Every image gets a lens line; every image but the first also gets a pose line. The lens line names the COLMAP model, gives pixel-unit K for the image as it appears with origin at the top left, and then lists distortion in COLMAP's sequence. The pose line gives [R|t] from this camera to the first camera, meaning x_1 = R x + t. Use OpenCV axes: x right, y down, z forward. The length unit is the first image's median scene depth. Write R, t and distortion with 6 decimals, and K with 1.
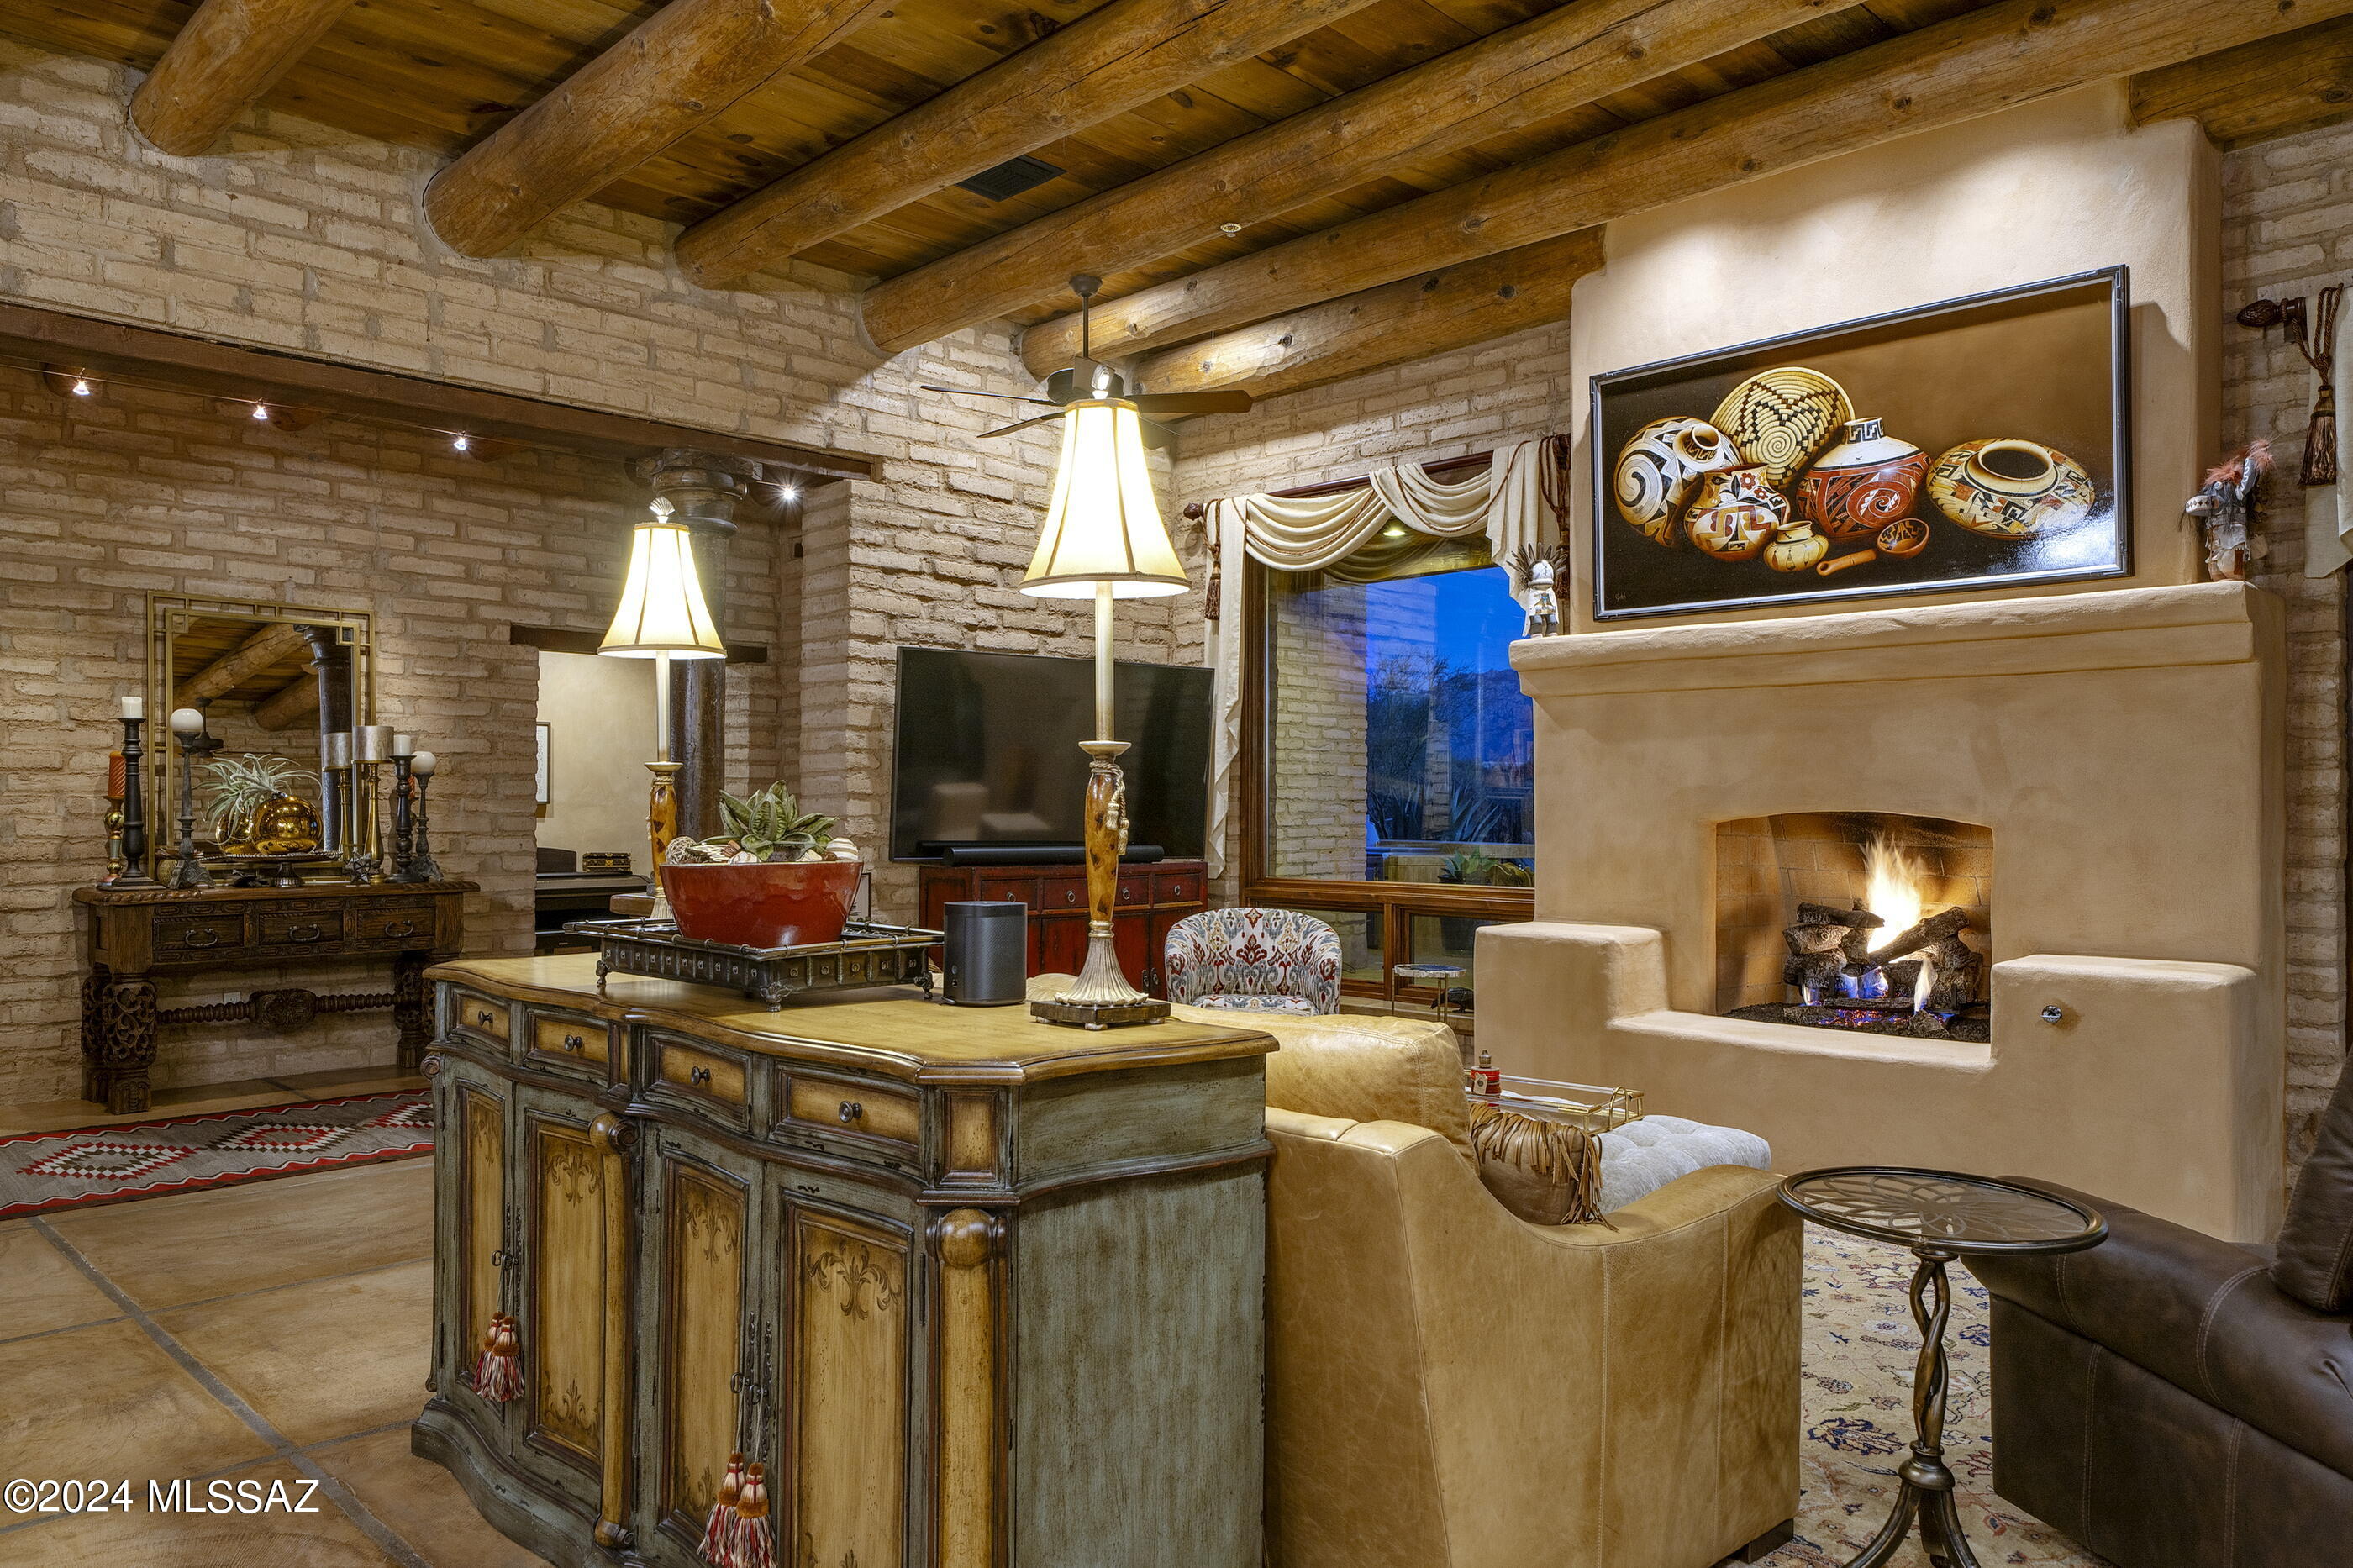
lens RADIAL K [[1585.9, 0, 1174.4], [0, 1585.9, 787.4], [0, 0, 1]] dist [-0.001759, 0.000535]
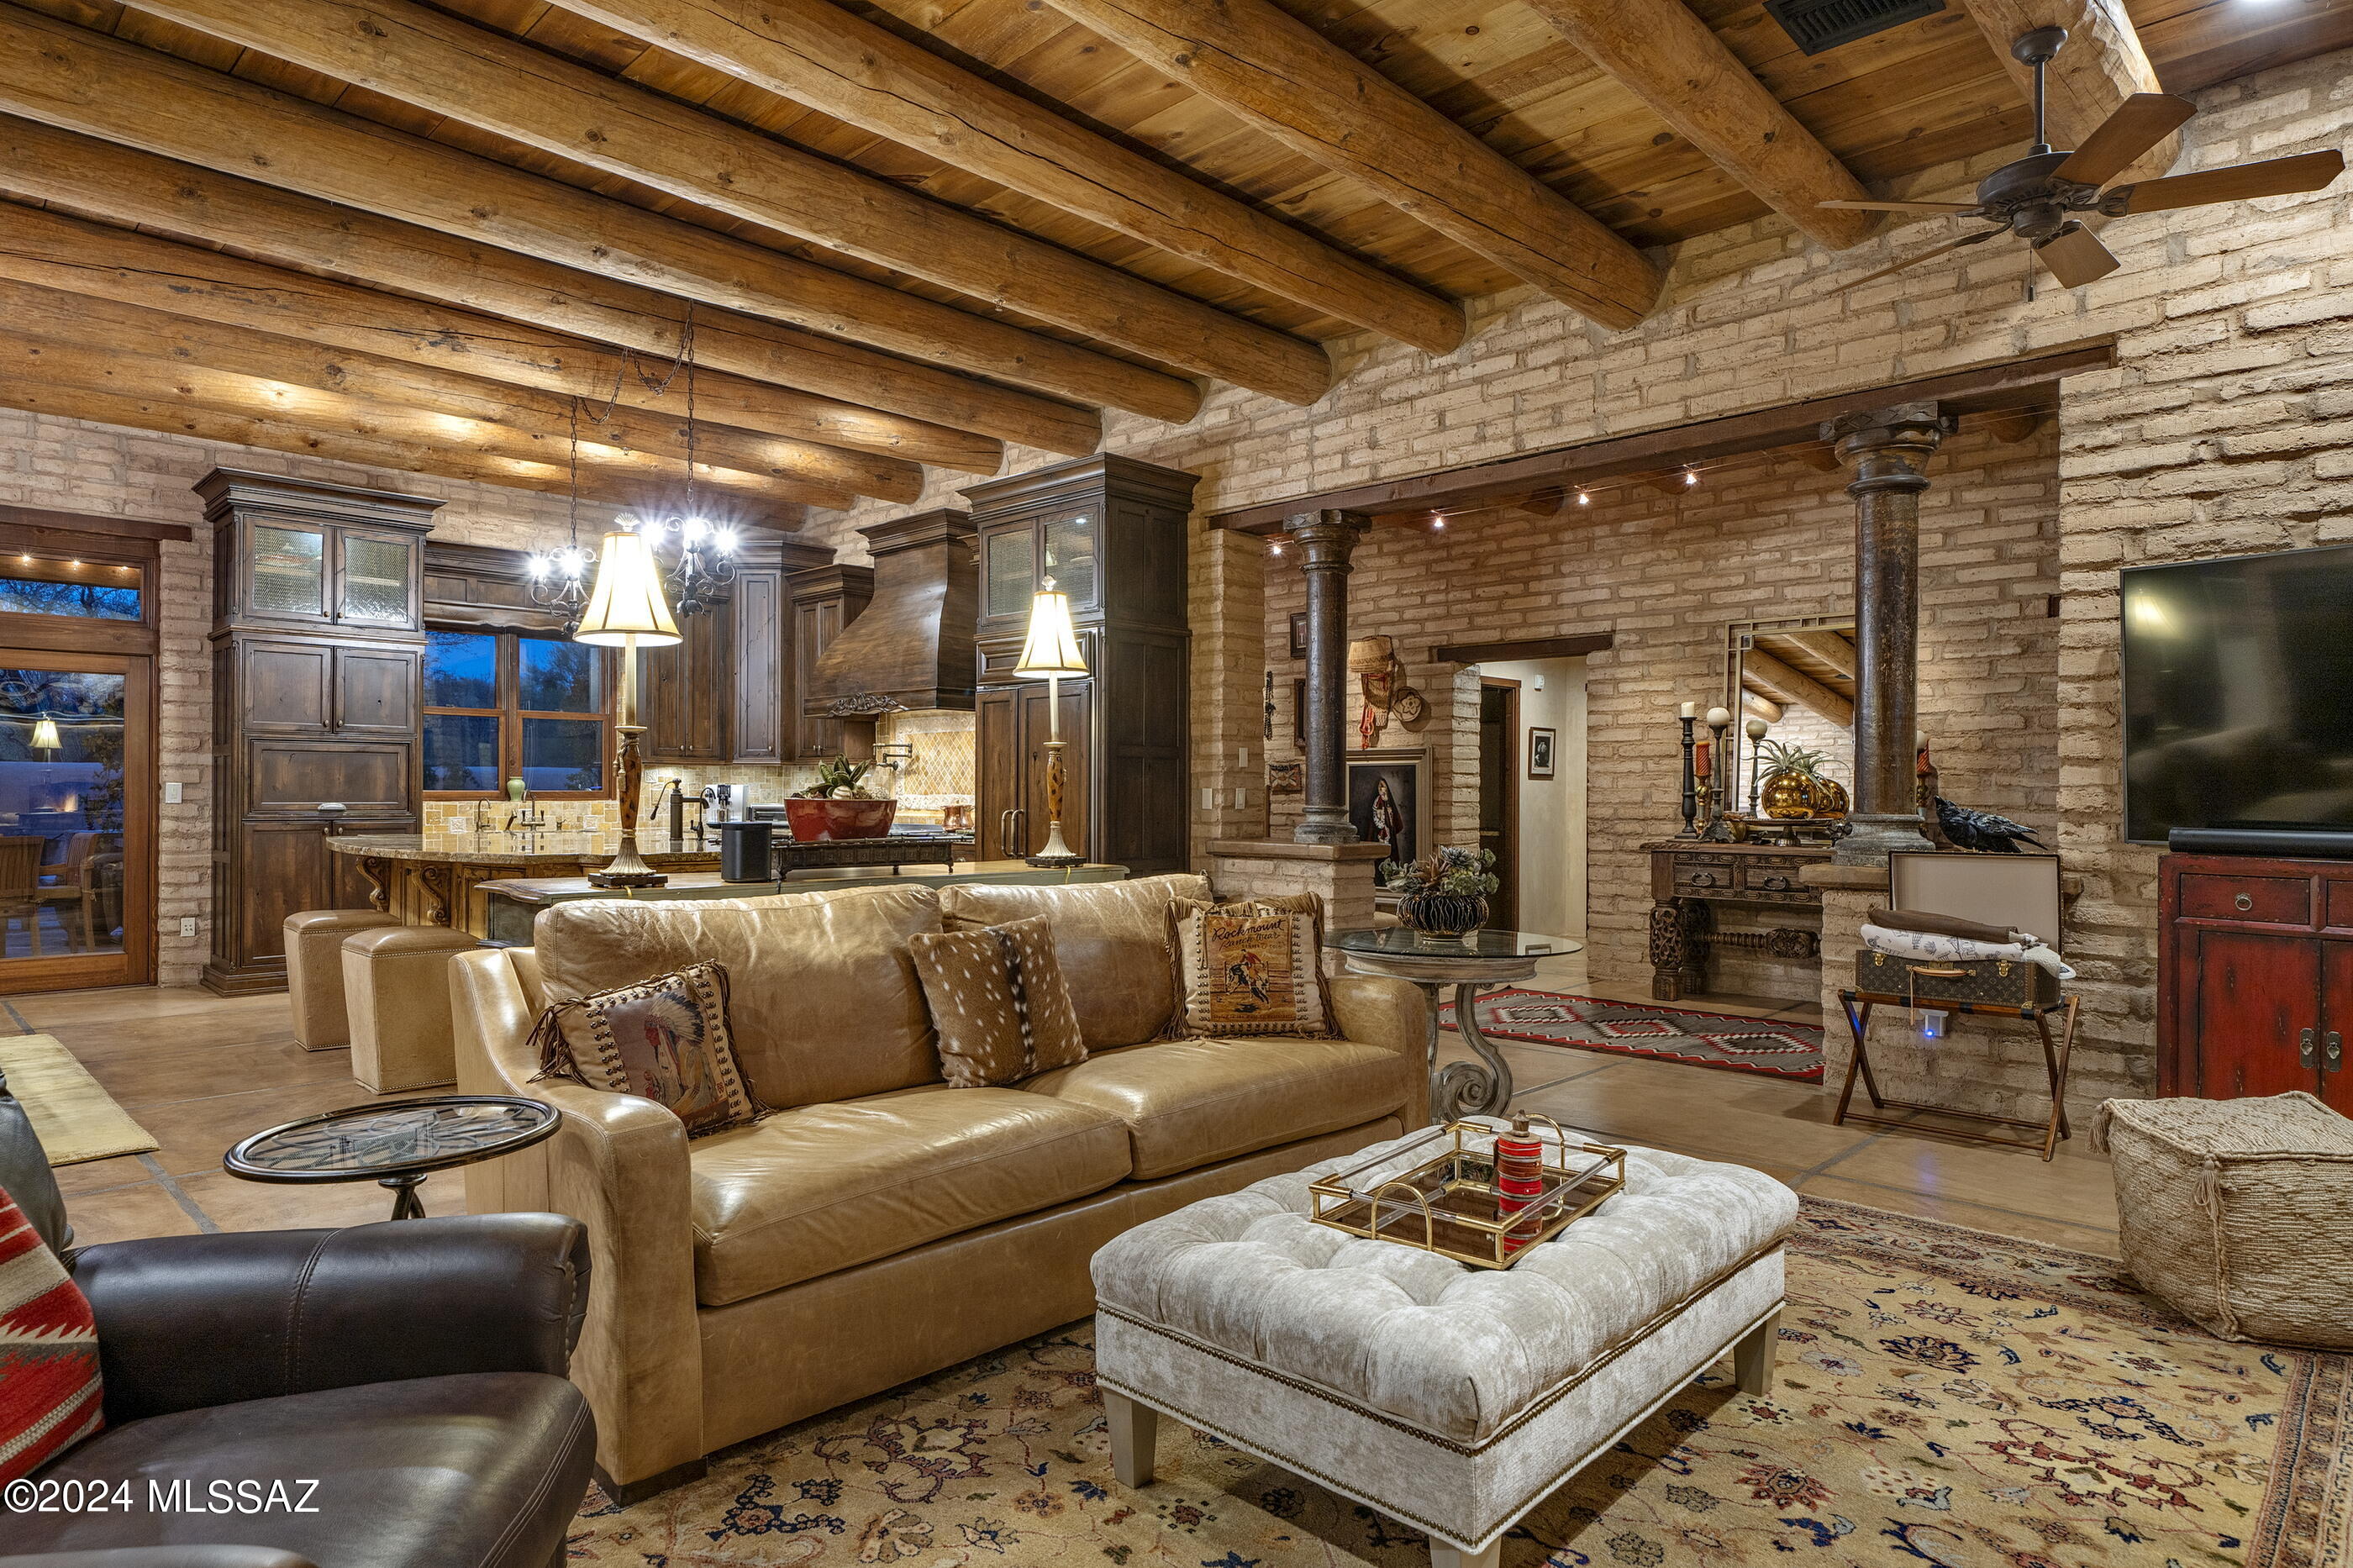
lens RADIAL K [[1313.4, 0, 1174.3], [0, 1313.4, 790.8], [0, 0, 1]] dist [-0.001726, 0.001083]
pose [[0.015707, -0.000864, -0.999876, 0.533873], [0.009442, 0.999955, -0.000716, 0.018820], [0.999832, -0.009429, 0.015714, 0.594288]]
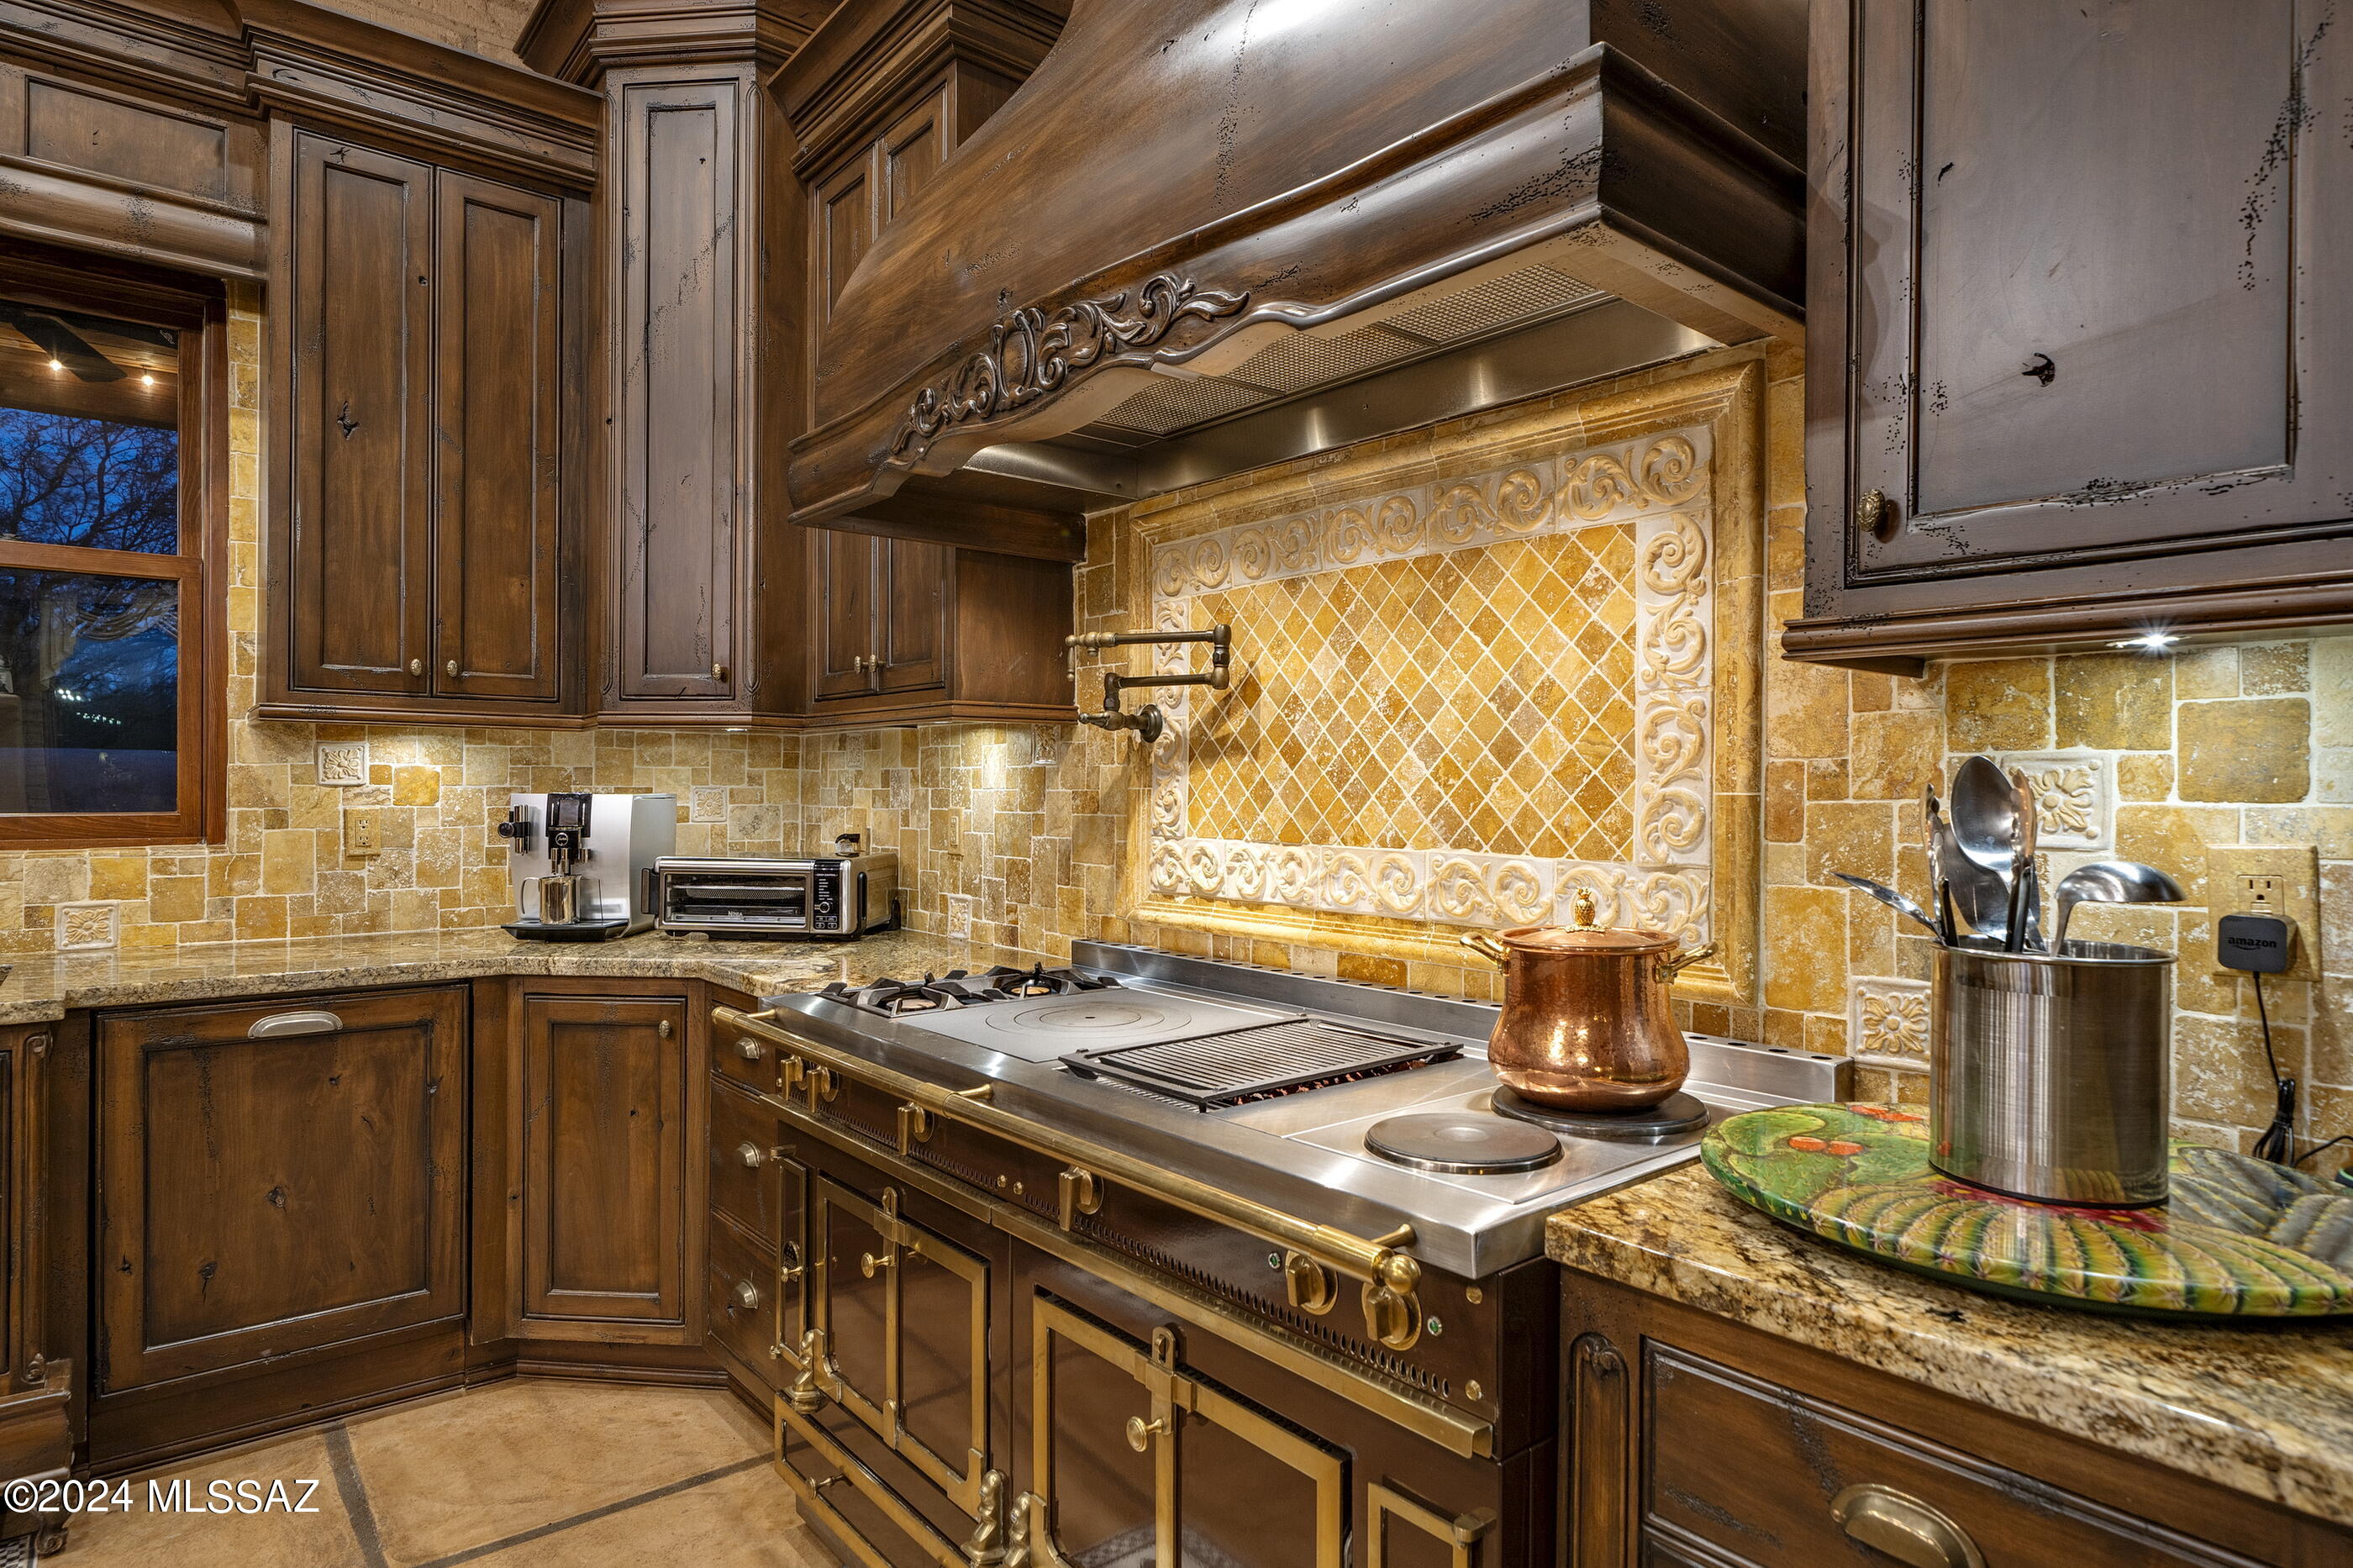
lens RADIAL K [[1313.4, 0, 1182.7], [0, 1313.4, 789.6], [0, 0, 1]] dist [-0.001726, 0.001083]
pose [[-0.100071, 0.000823, -0.994980, -0.655532], [0.005893, 0.999983, 0.000234, 0.004331], [0.994963, -0.005840, -0.100074, 0.332690]]
